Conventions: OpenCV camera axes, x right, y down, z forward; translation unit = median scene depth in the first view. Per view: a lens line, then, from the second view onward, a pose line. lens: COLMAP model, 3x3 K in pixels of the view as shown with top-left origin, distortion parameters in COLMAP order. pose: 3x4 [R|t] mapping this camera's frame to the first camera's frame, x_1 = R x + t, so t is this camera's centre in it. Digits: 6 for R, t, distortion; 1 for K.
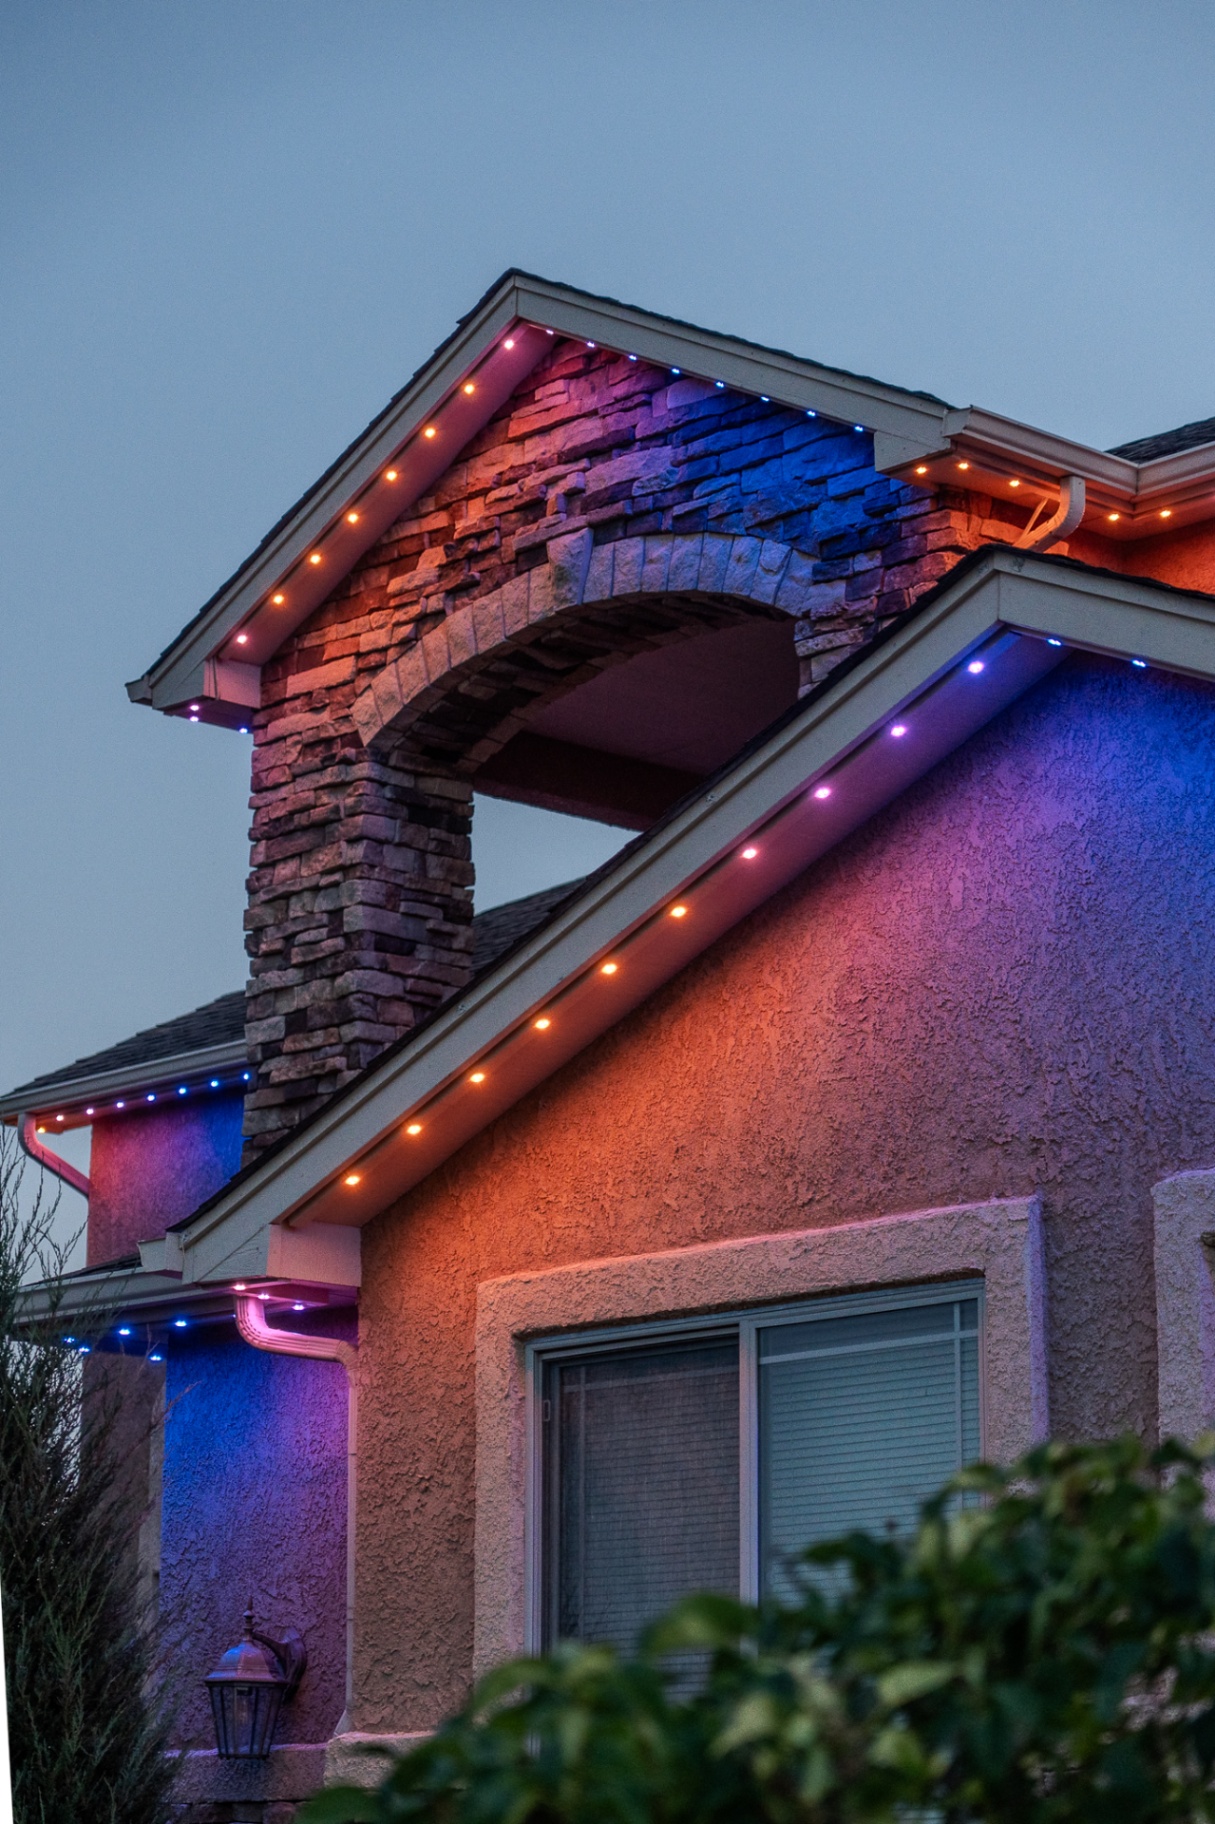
lens RADIAL K [[4389.3, 0, 596.4], [0, 4389.3, 919.5], [0, 0, 1]] dist [-0.020142, 0.000000]
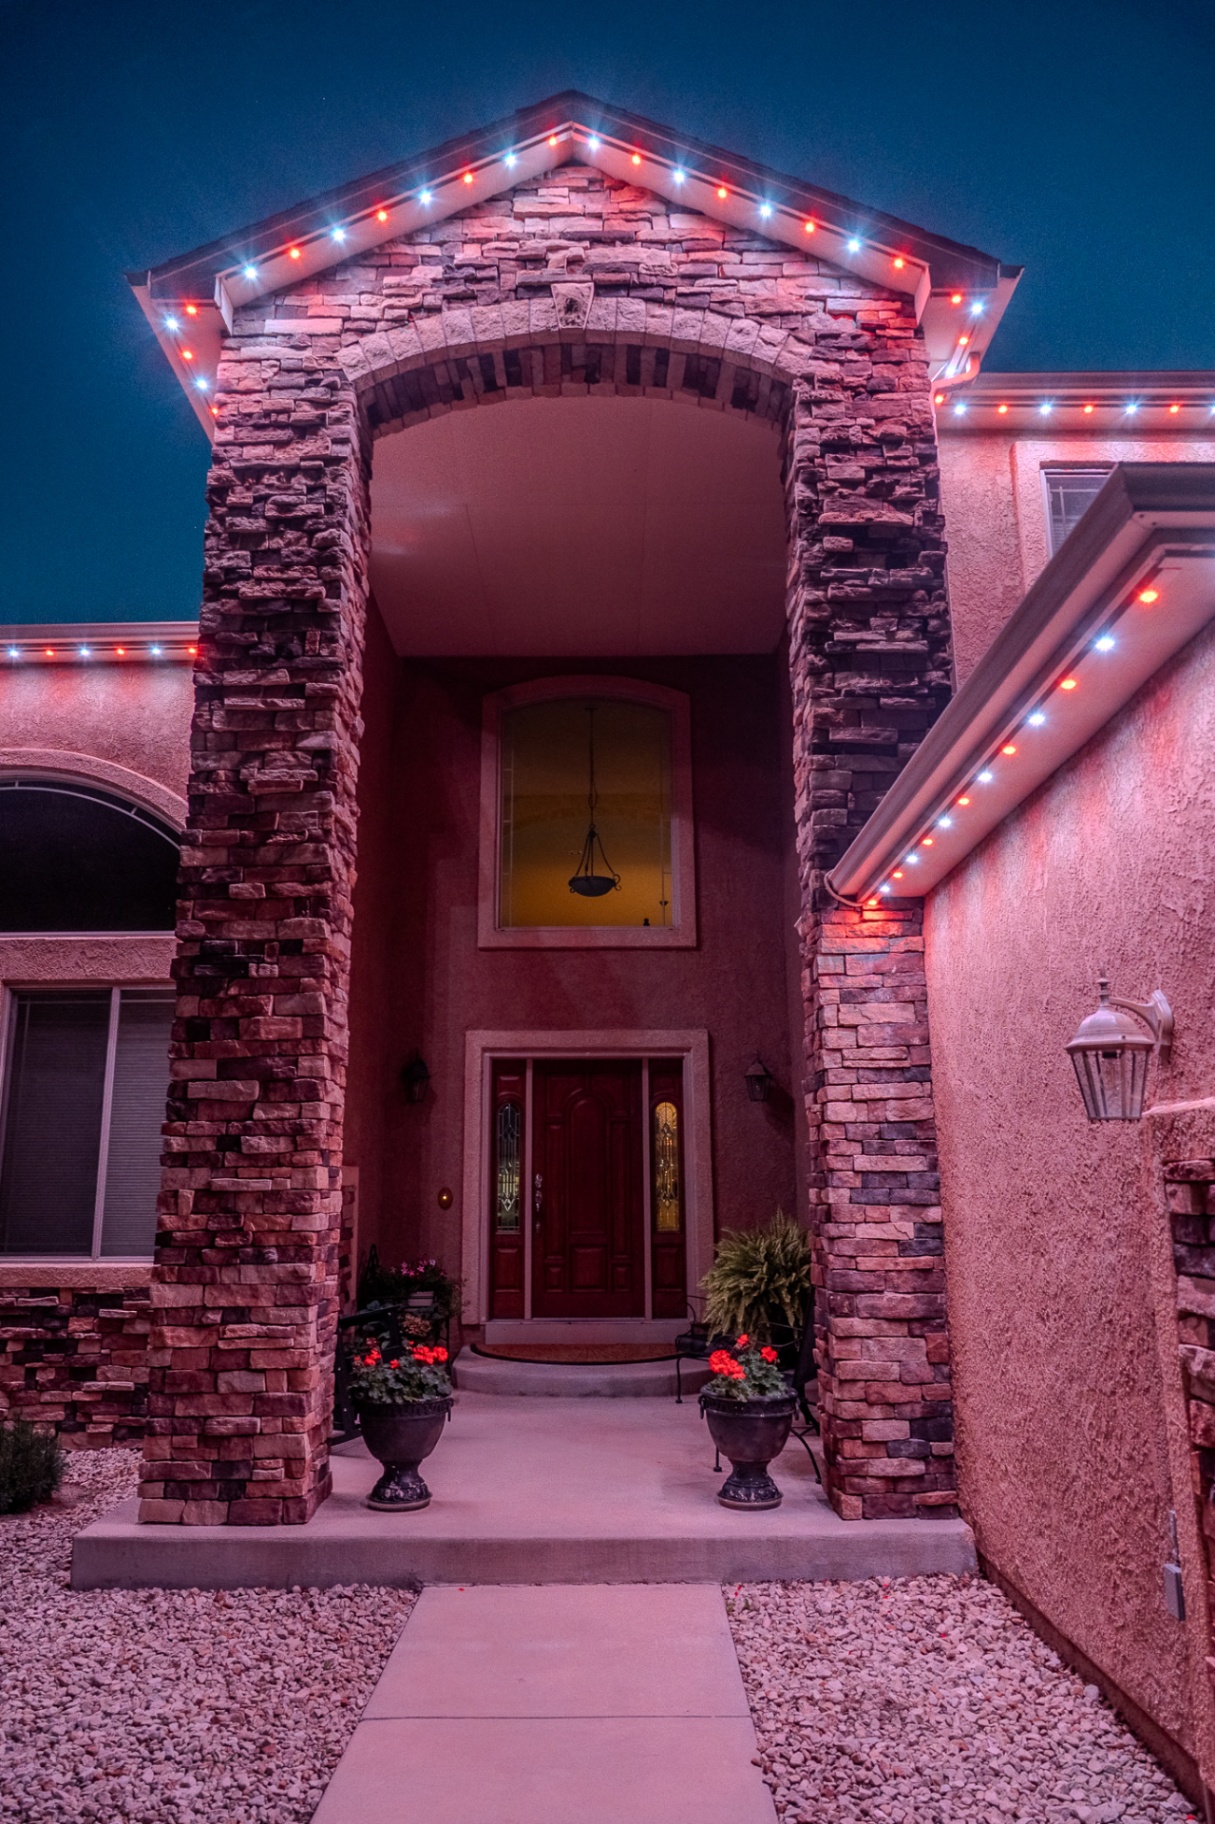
lens RADIAL K [[1252.7, 0, 601.1], [0, 1252.7, 917.2], [0, 0, 1]] dist [-0.029059, 0.001621]
pose [[0.682453, 0.152414, 0.714862, -0.264068], [-0.155236, 0.985929, -0.062010, 0.144361], [-0.714255, -0.068653, 0.696511, 0.695317]]
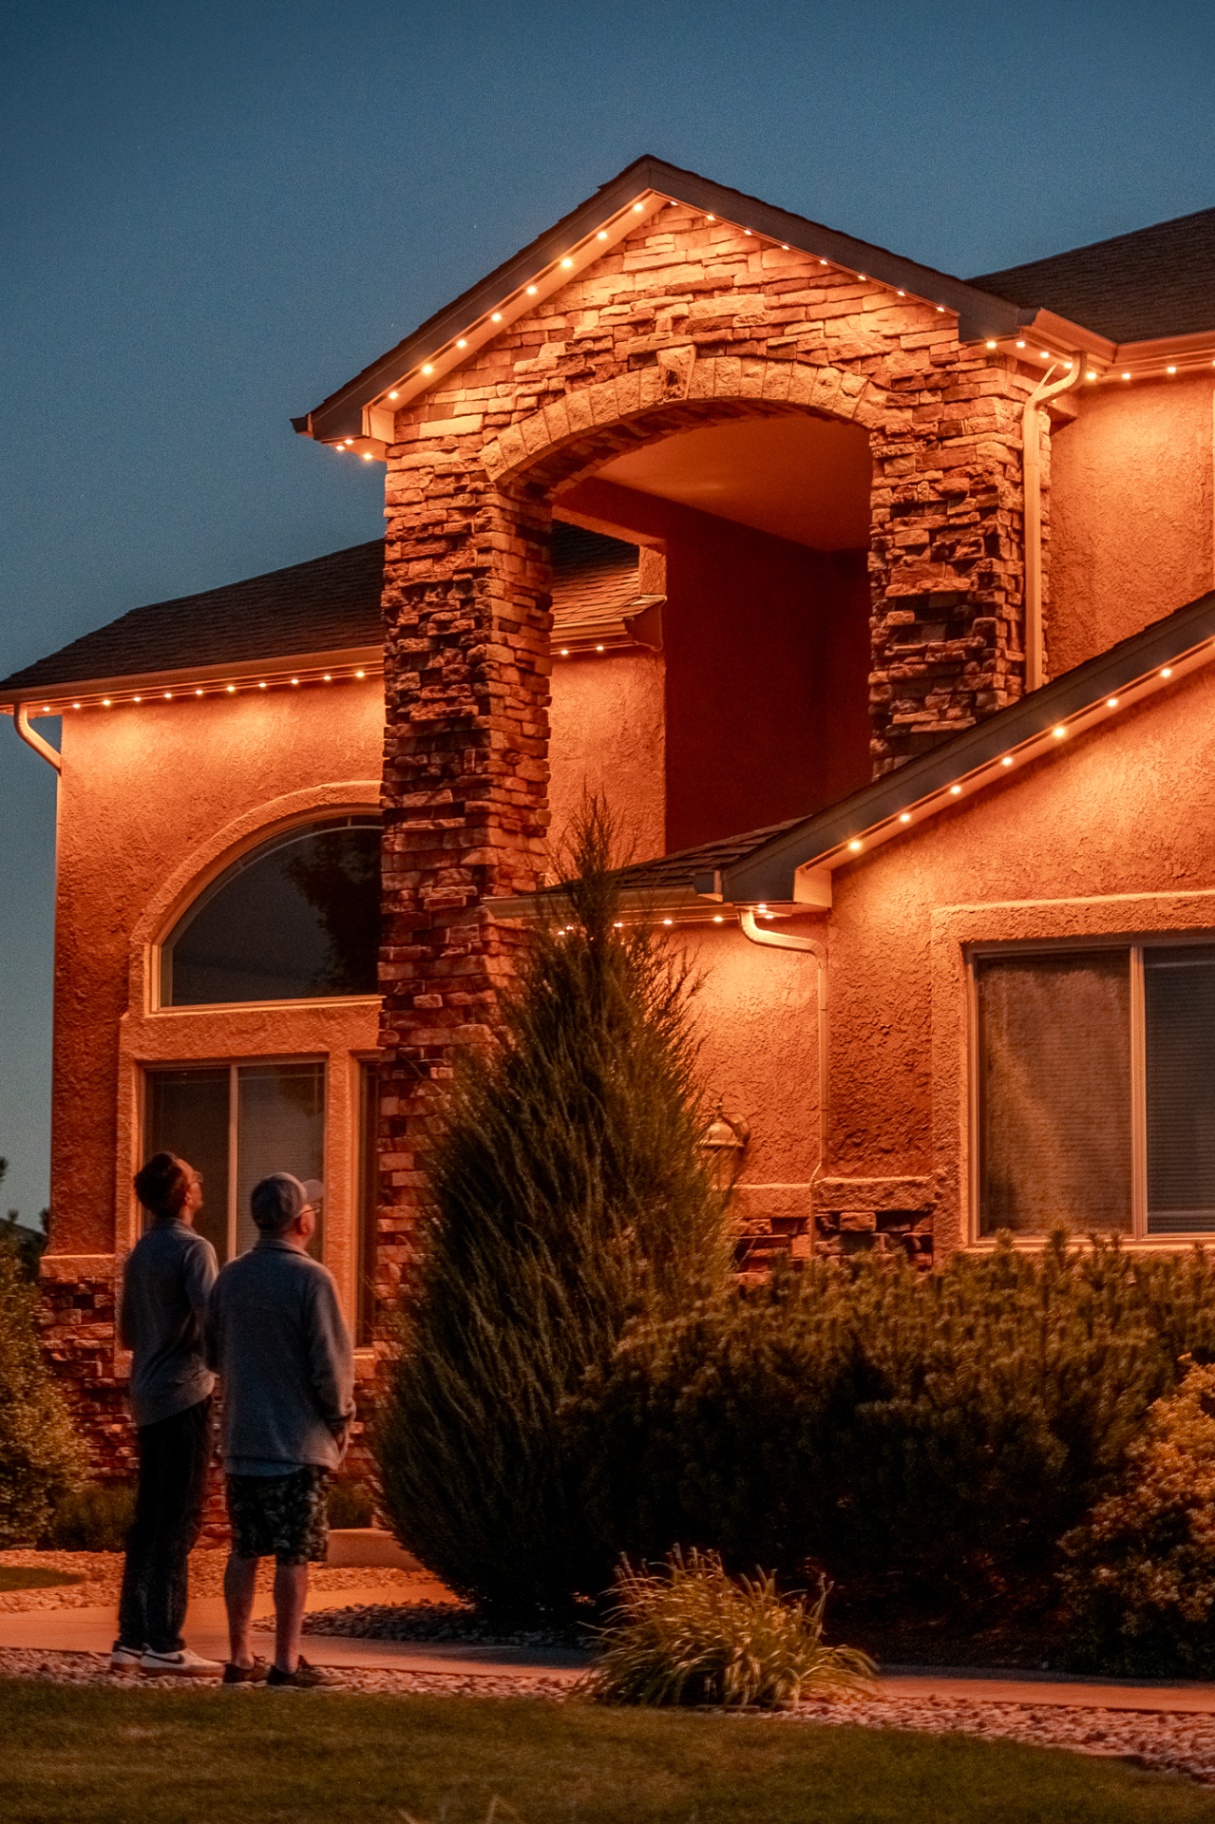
lens RADIAL K [[4389.3, 0, 543.6], [0, 4389.3, 869.9], [0, 0, 1]] dist [-0.020142, 0.000000]
pose [[0.974225, 0.028375, 0.223786, -0.361399], [-0.052093, 0.993542, 0.100803, -0.061213], [-0.219480, -0.109862, 0.969412, -0.381662]]
